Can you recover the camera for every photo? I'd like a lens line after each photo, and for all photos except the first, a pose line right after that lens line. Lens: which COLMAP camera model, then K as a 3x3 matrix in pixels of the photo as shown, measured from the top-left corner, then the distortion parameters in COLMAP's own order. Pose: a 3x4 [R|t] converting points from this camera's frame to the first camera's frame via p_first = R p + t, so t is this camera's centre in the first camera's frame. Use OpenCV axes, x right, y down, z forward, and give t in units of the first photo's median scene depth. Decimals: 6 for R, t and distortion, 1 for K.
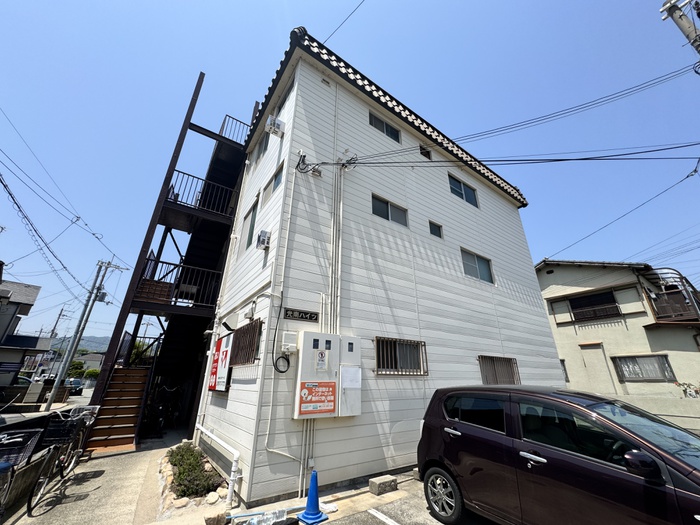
lens RADIAL K [[280.2, 0, 350.3], [0, 280.2, 261.2], [0, 0, 1]] dist [-0.003359, 0.000462]
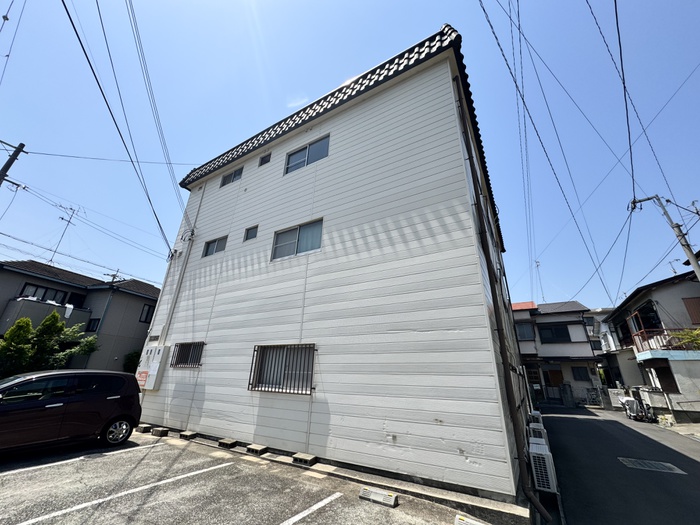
lens RADIAL K [[280.2, 0, 351.0], [0, 280.2, 265.2], [0, 0, 1]] dist [-0.003359, 0.000462]
pose [[0.401948, -0.339261, -0.850494, 1.664956], [0.332391, 0.919531, -0.209710, 0.439914], [0.853202, -0.198404, 0.482371, 0.984909]]
